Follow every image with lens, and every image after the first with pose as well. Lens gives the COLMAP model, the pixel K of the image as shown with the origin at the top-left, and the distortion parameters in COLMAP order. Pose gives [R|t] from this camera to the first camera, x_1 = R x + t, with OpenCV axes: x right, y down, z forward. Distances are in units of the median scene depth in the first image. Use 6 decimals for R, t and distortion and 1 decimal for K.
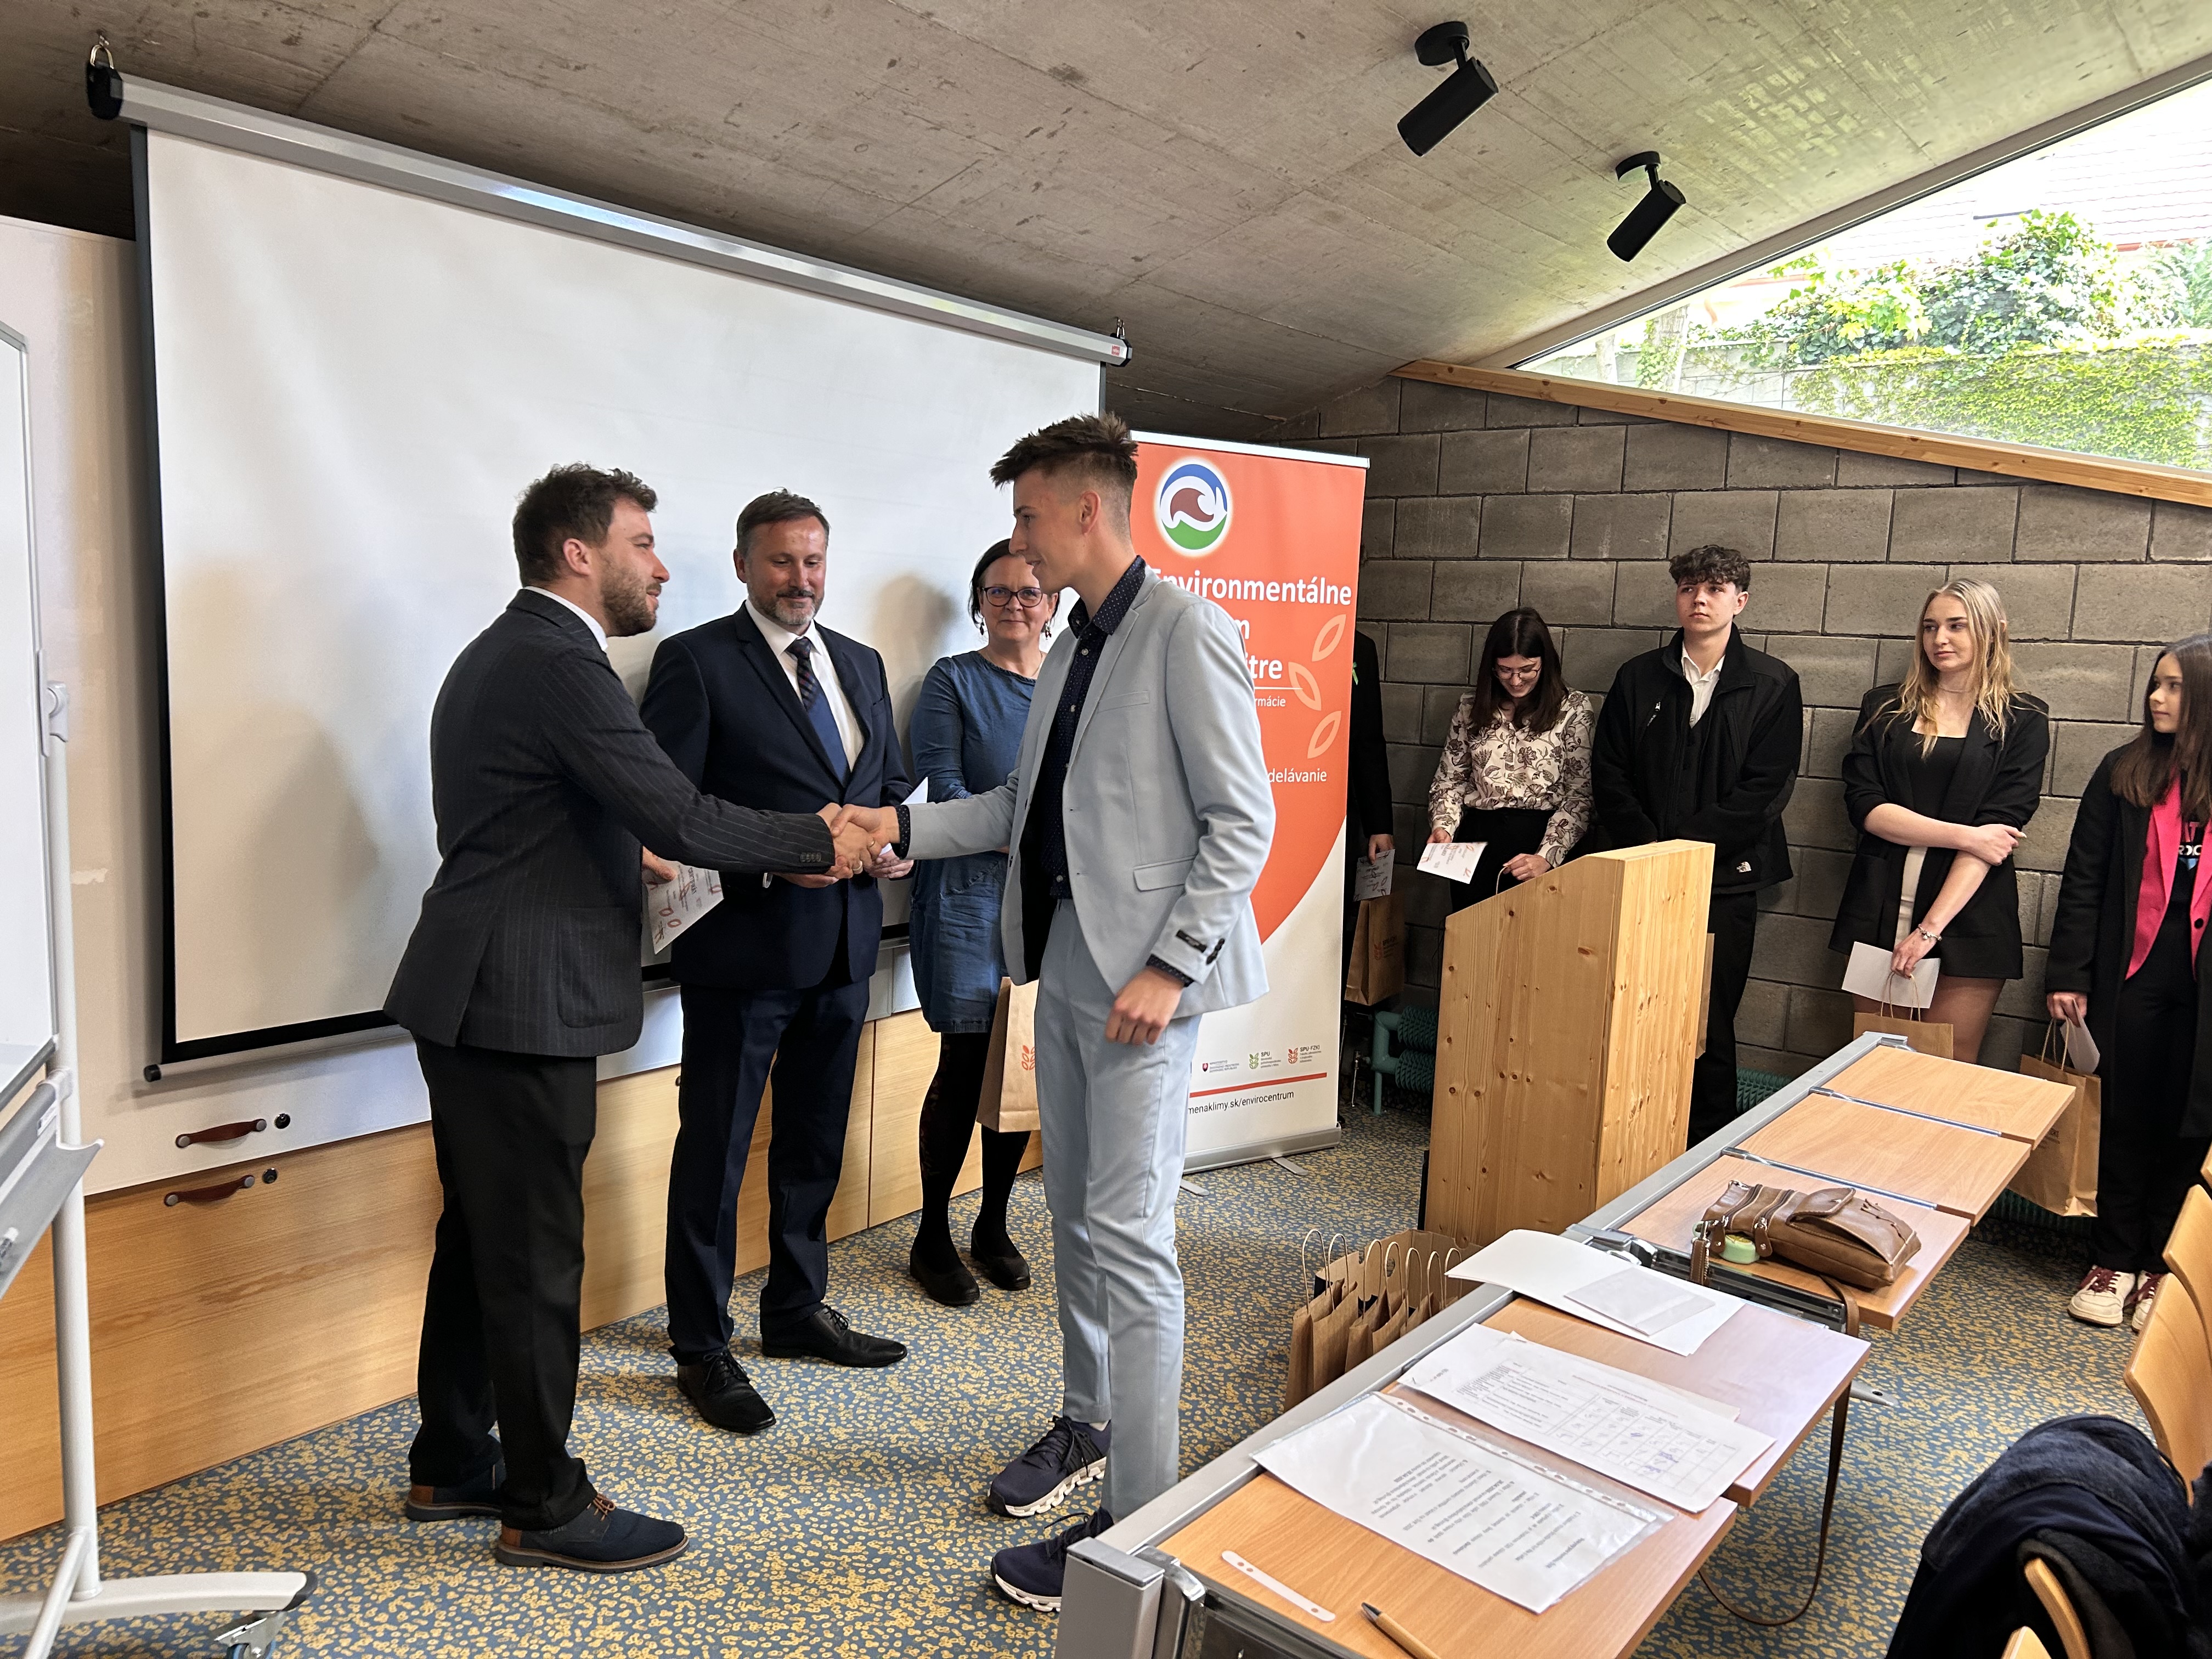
lens RADIAL K [[1685.2, 0, 1104.3], [0, 1685.2, 865.7], [0, 0, 1]] dist [0.078107, -0.151779]
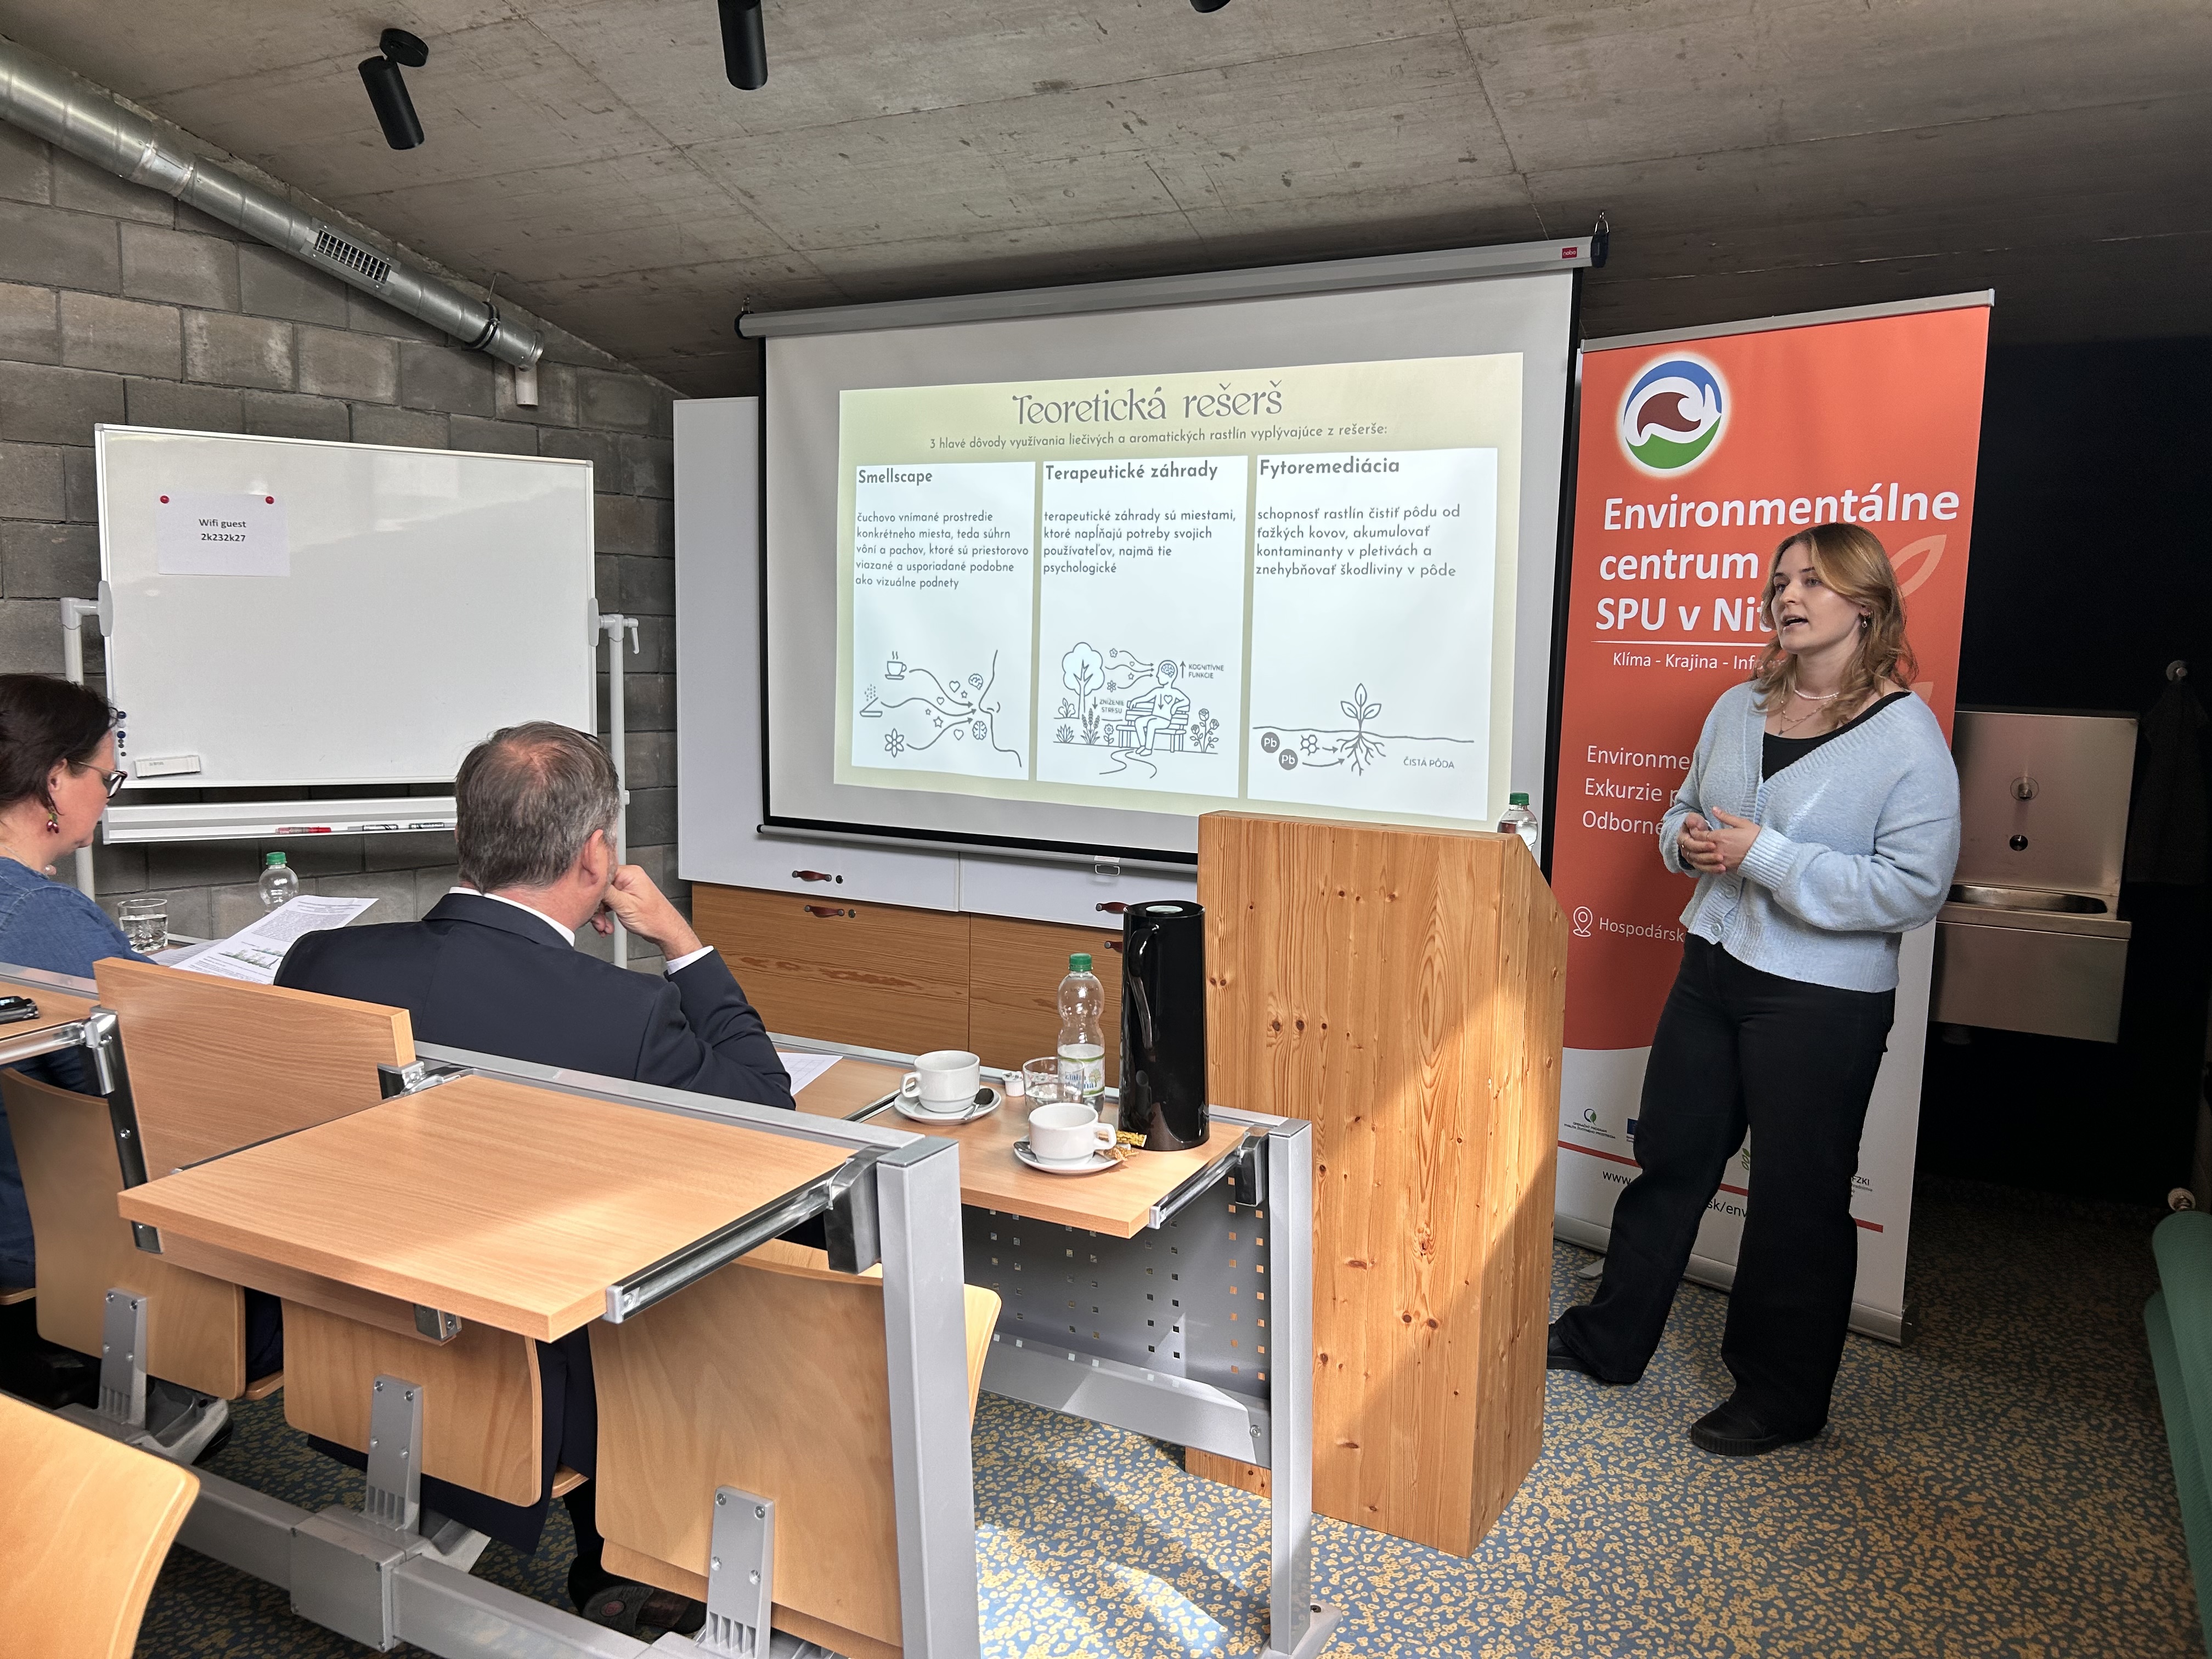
lens RADIAL K [[1685.2, 0, 1104.3], [0, 1685.2, 865.7], [0, 0, 1]] dist [0.078107, -0.151779]
pose [[0.152587, 0.106286, -0.982558, 0.809711], [-0.146537, 0.985644, 0.083863, -0.031310], [0.977366, 0.131185, 0.165971, 0.628193]]
